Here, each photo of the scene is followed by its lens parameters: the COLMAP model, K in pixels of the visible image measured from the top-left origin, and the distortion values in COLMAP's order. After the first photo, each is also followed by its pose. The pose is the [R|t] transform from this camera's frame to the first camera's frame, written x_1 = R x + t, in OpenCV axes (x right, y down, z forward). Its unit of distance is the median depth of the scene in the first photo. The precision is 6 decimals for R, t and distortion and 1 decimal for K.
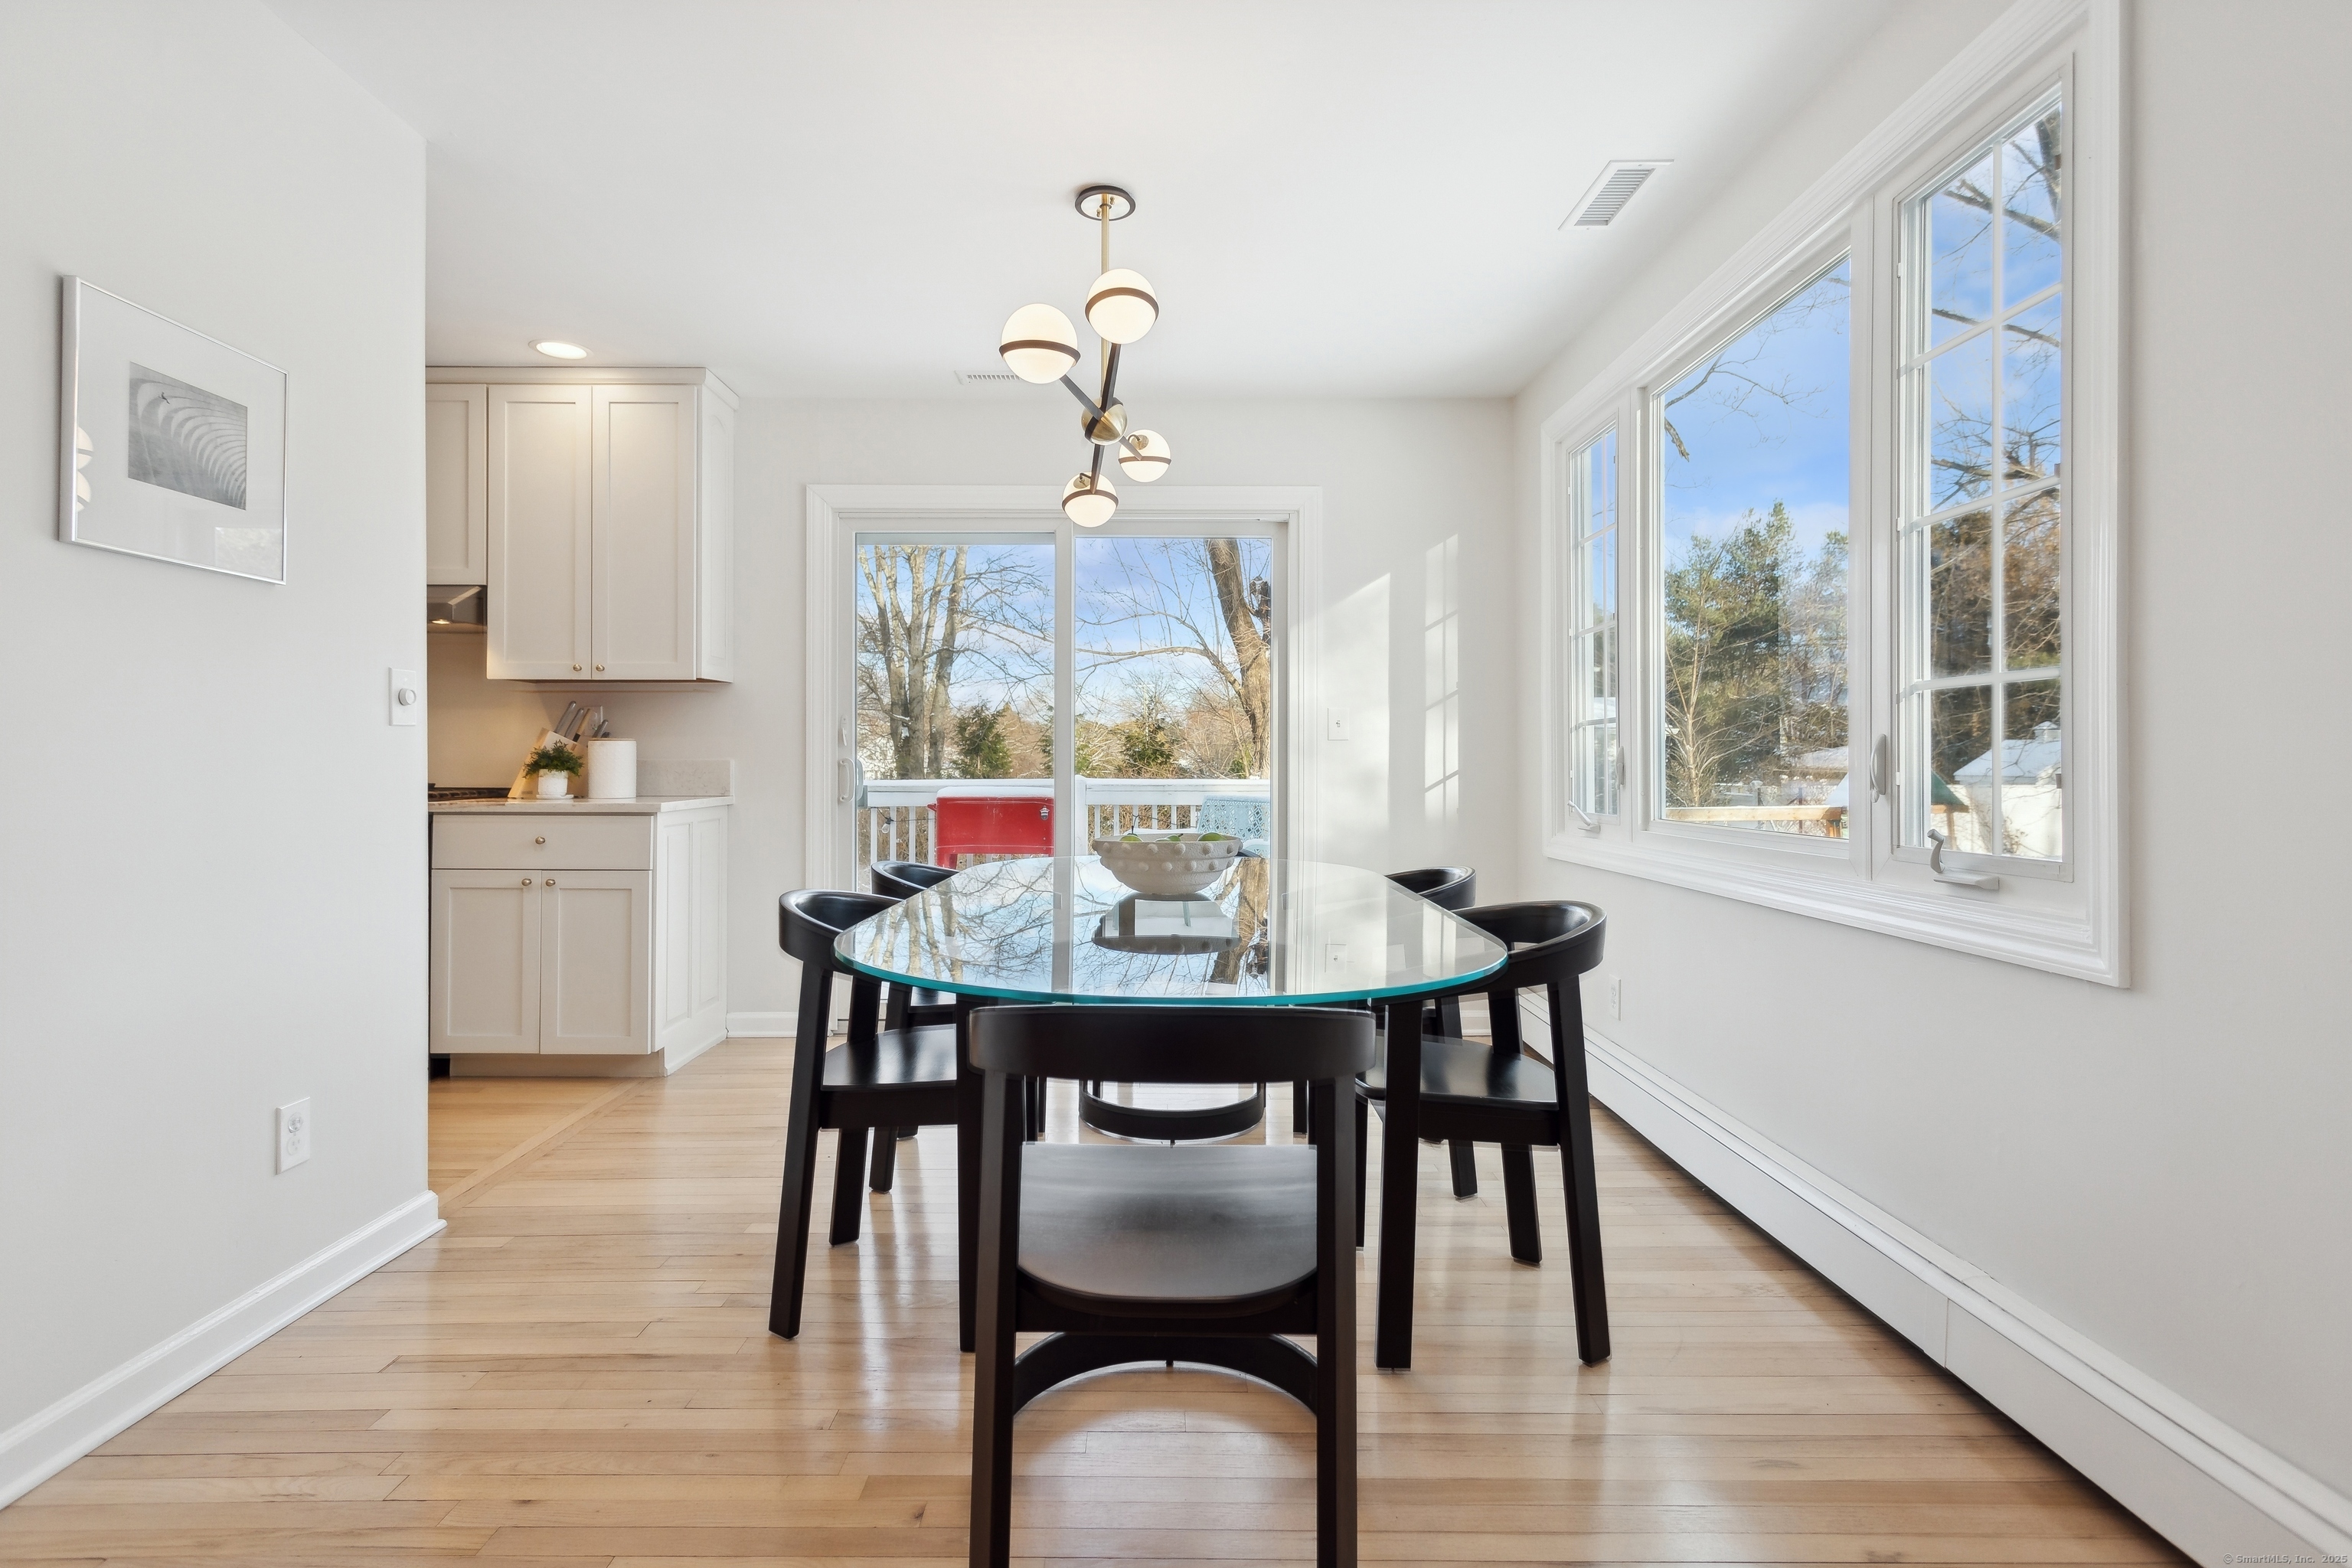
lens RADIAL K [[1169.2, 0, 1170.5], [0, 1169.2, 758.2], [0, 0, 1]] dist [0.001237, 0.000571]
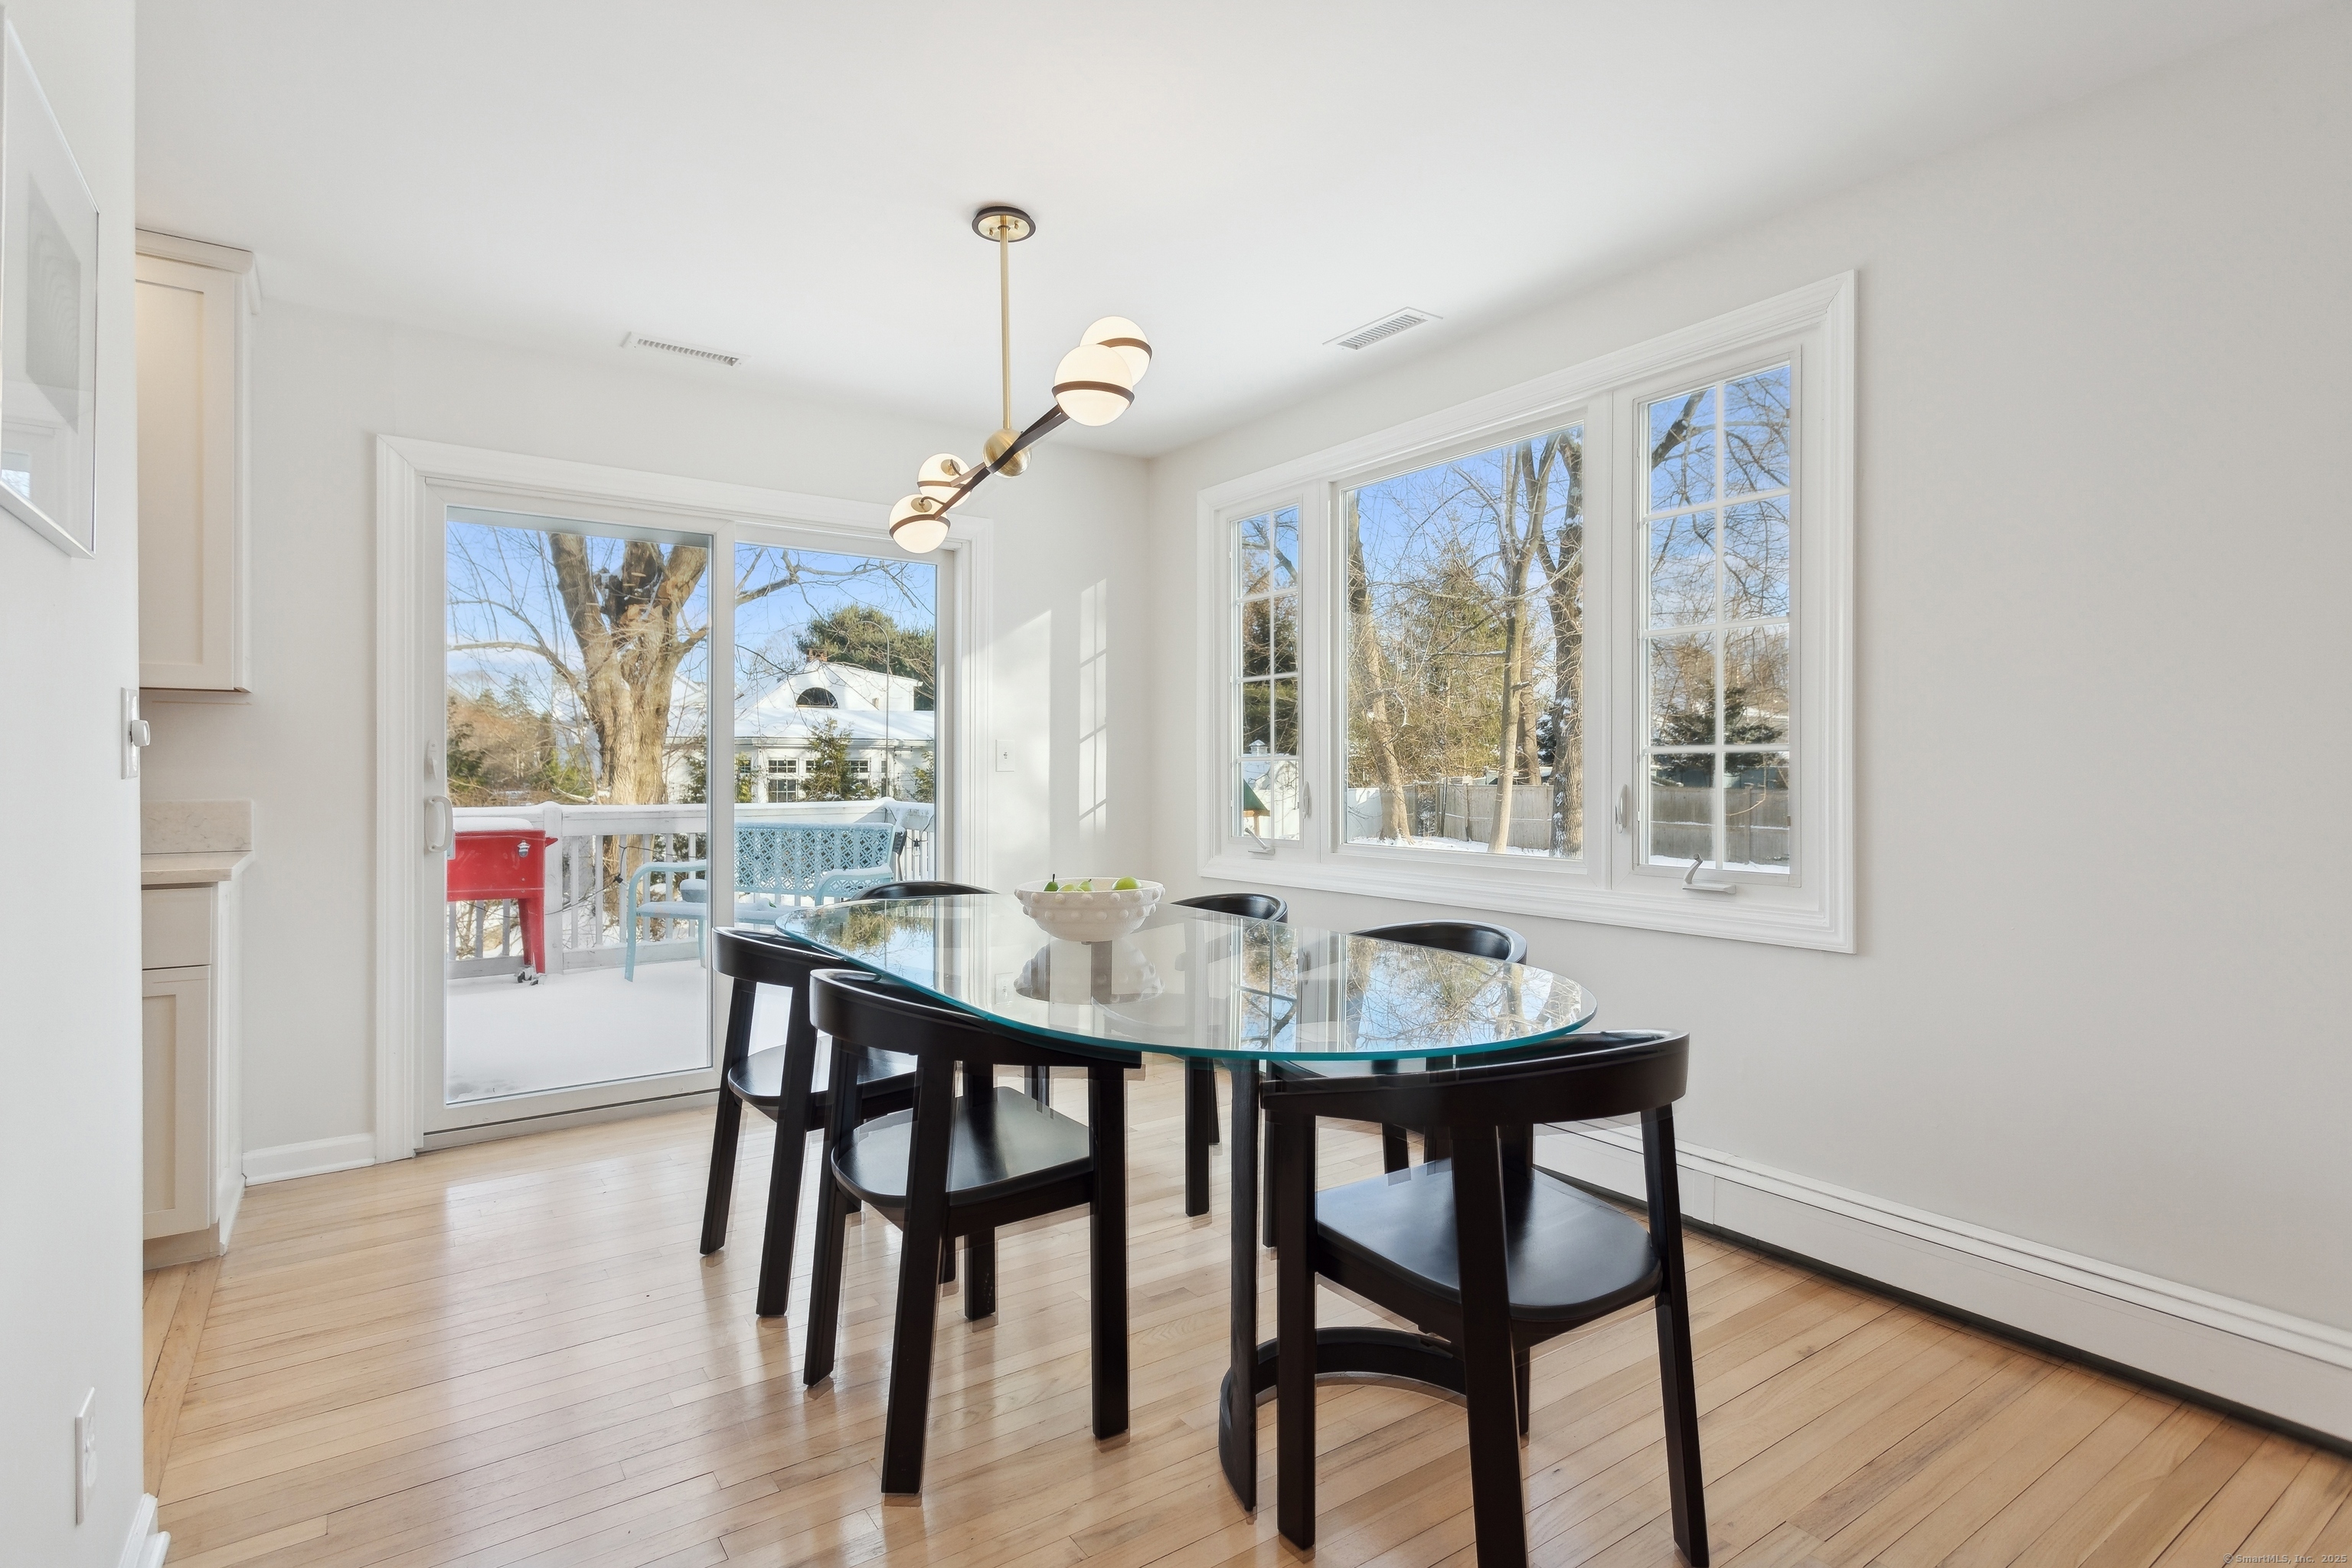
lens RADIAL K [[1169.2, 0, 1170.6], [0, 1169.2, 769.8], [0, 0, 1]] dist [0.001237, 0.000571]
pose [[0.822501, 0.000270, 0.568764, -0.337760], [-0.002143, 0.999994, 0.002624, -0.021435], [-0.568760, -0.003377, 0.822497, 0.091726]]
